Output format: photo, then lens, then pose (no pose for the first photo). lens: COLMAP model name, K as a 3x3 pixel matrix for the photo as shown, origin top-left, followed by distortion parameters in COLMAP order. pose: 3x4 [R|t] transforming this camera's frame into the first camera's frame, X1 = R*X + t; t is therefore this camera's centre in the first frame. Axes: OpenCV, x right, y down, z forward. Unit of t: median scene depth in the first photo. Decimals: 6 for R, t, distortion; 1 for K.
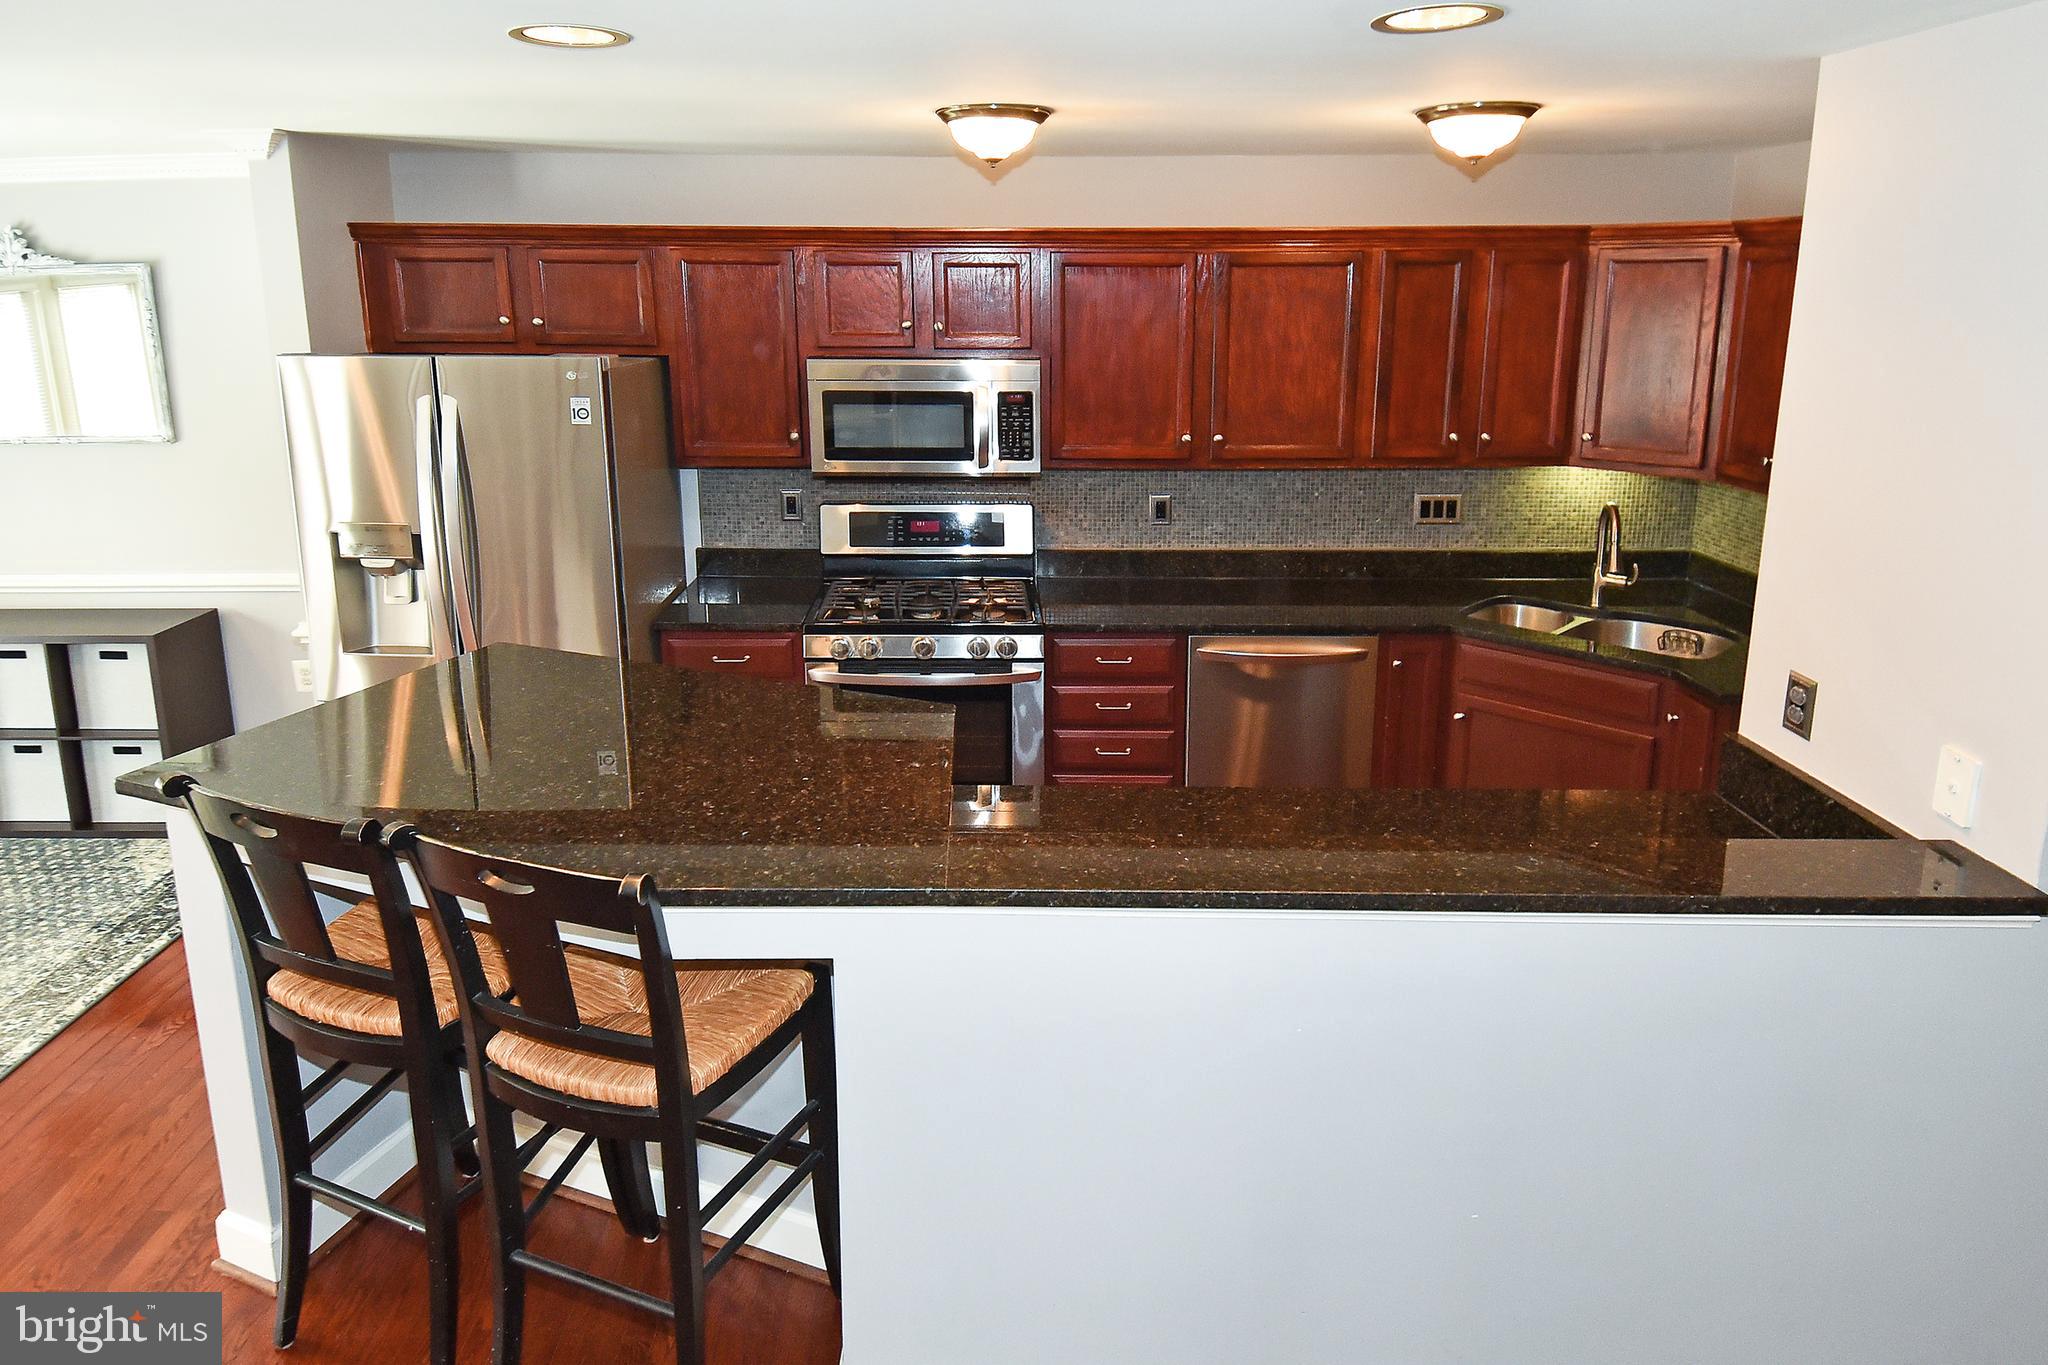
lens RADIAL K [[1488.1, 0, 1024.3], [0, 1488.1, 615.3], [0, 0, 1]] dist [0.035926, -0.002530]
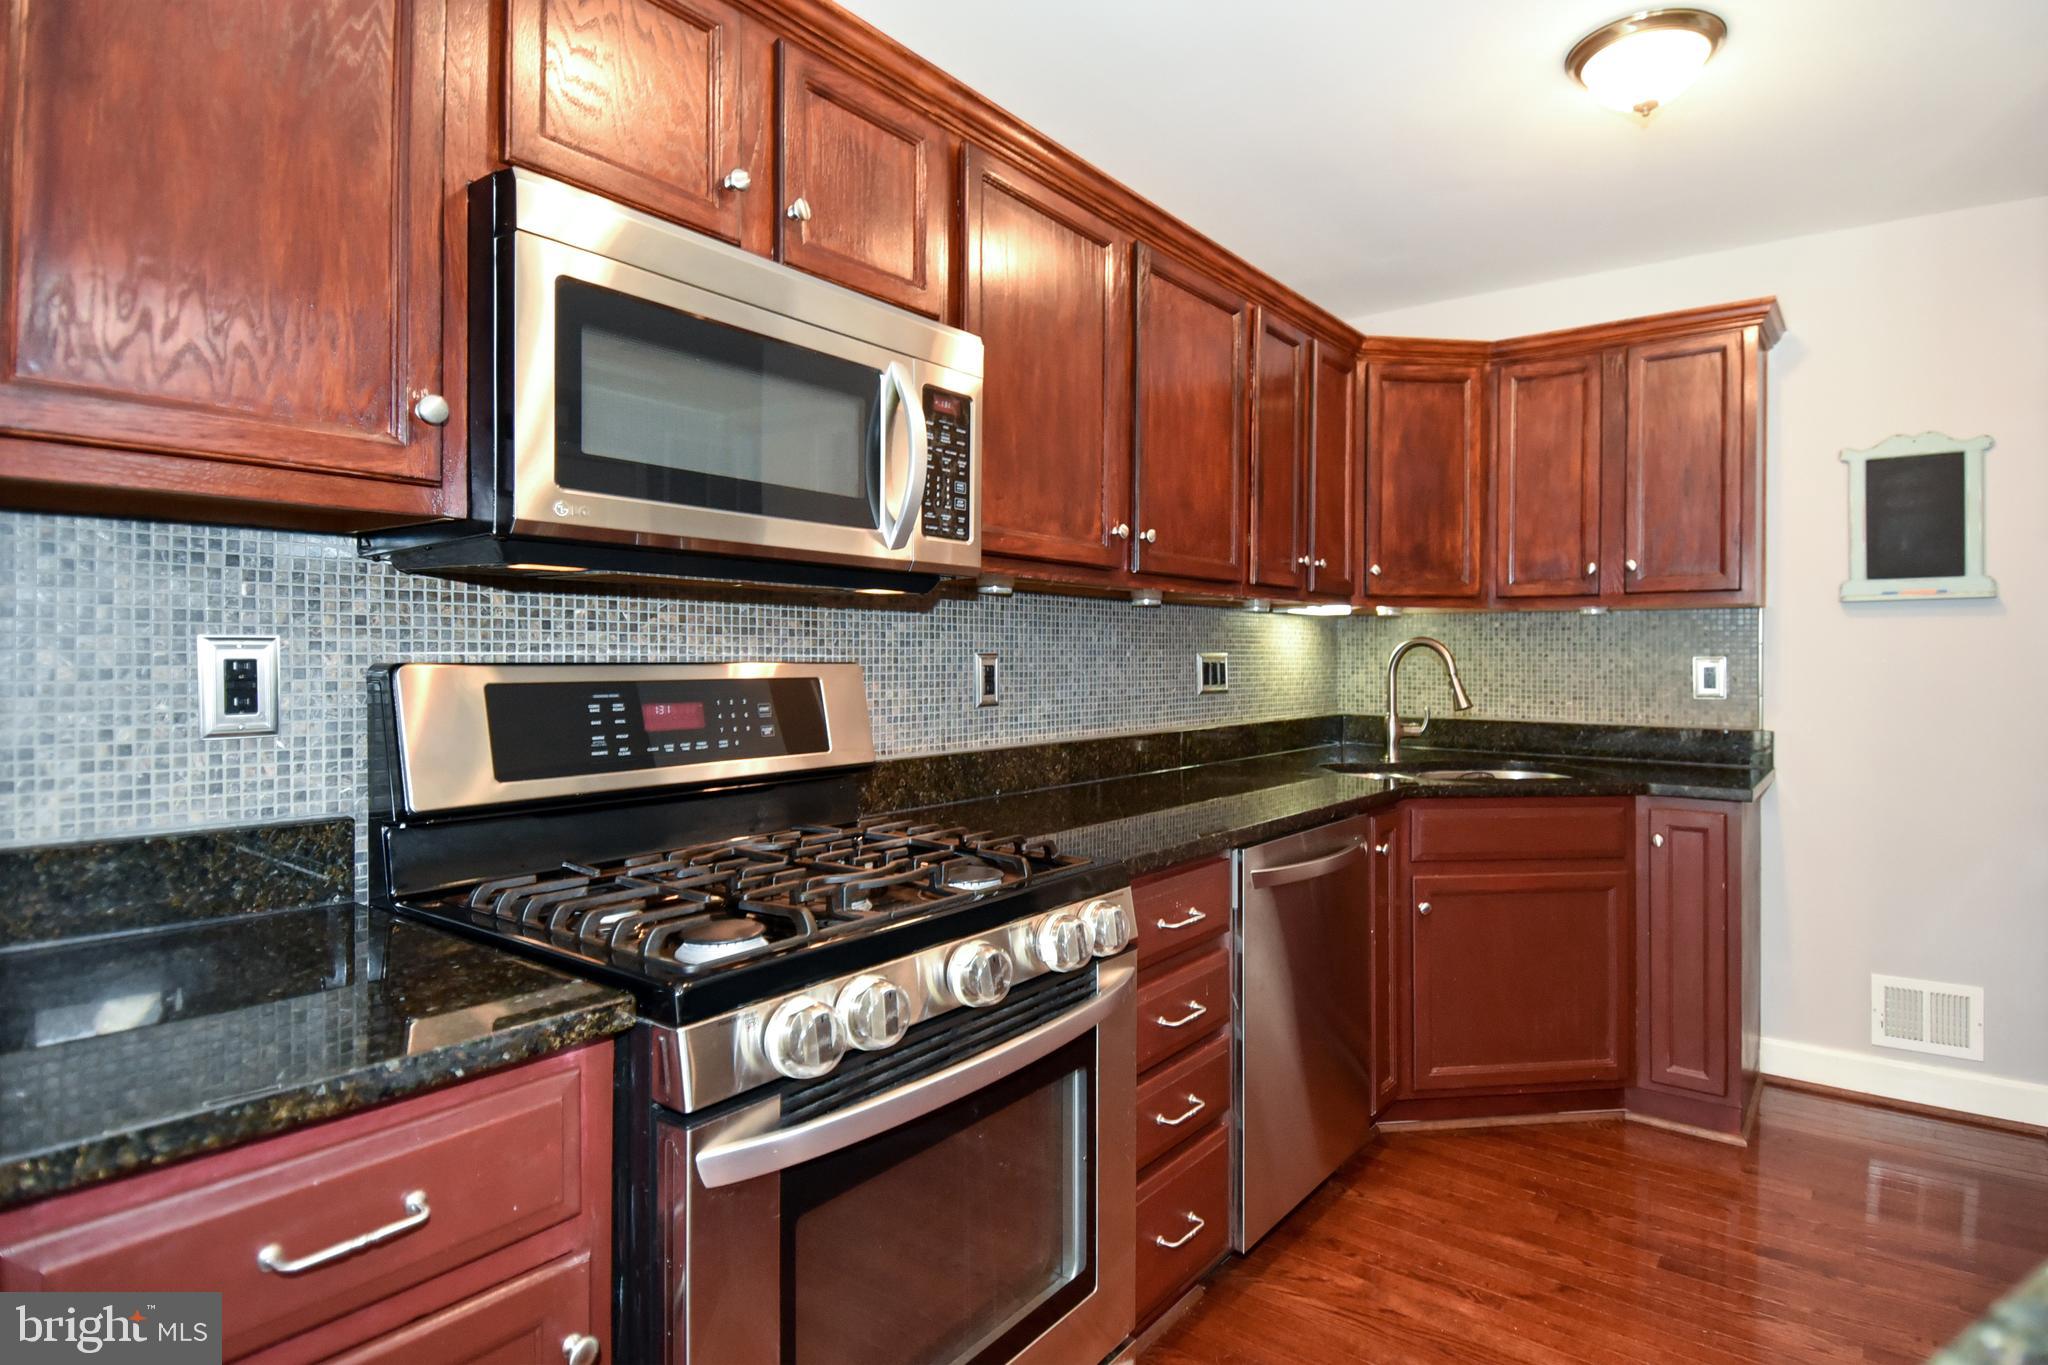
lens RADIAL K [[1099.2, 0, 1030.1], [0, 1099.2, 664.9], [0, 0, 1]] dist [0.037990, -0.053331]
pose [[0.594983, -0.001104, 0.803738, -0.267209], [0.200436, 0.968609, -0.147046, -0.009914], [-0.778345, 0.248588, 0.576527, 0.792383]]
